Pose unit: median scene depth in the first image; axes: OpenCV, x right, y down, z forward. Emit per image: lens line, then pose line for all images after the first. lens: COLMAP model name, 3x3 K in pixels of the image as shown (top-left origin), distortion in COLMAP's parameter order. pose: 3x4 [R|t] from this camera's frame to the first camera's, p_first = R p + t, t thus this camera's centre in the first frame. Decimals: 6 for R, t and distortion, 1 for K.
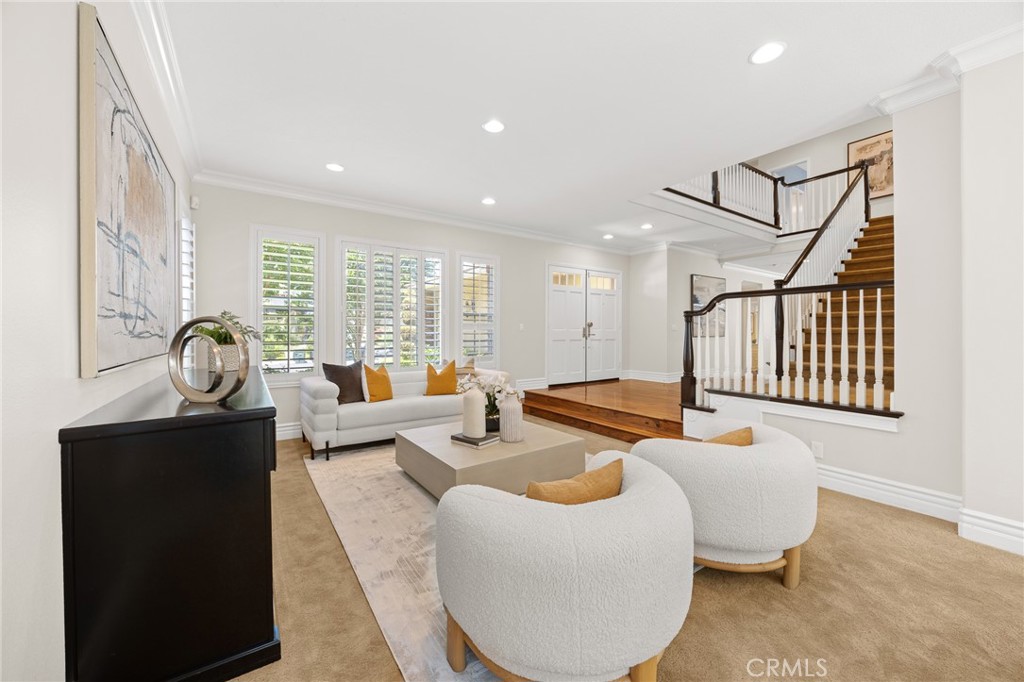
lens RADIAL K [[389.3, 0, 515.5], [0, 389.3, 335.2], [0, 0, 1]] dist [-0.003292, -0.000051]
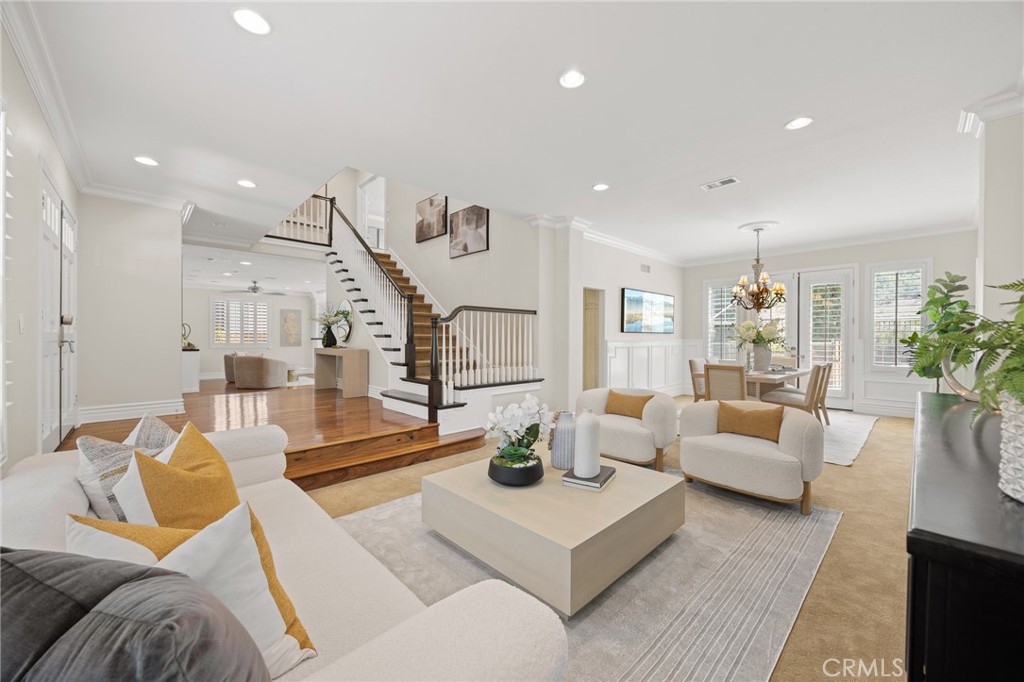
lens RADIAL K [[389.3, 0, 515.9], [0, 389.3, 340.1], [0, 0, 1]] dist [-0.003292, -0.000051]
pose [[-0.158929, -0.004915, 0.987278, -0.681136], [0.002918, 0.999981, 0.005448, -0.008109], [-0.987286, 0.003747, -0.158911, 1.018965]]
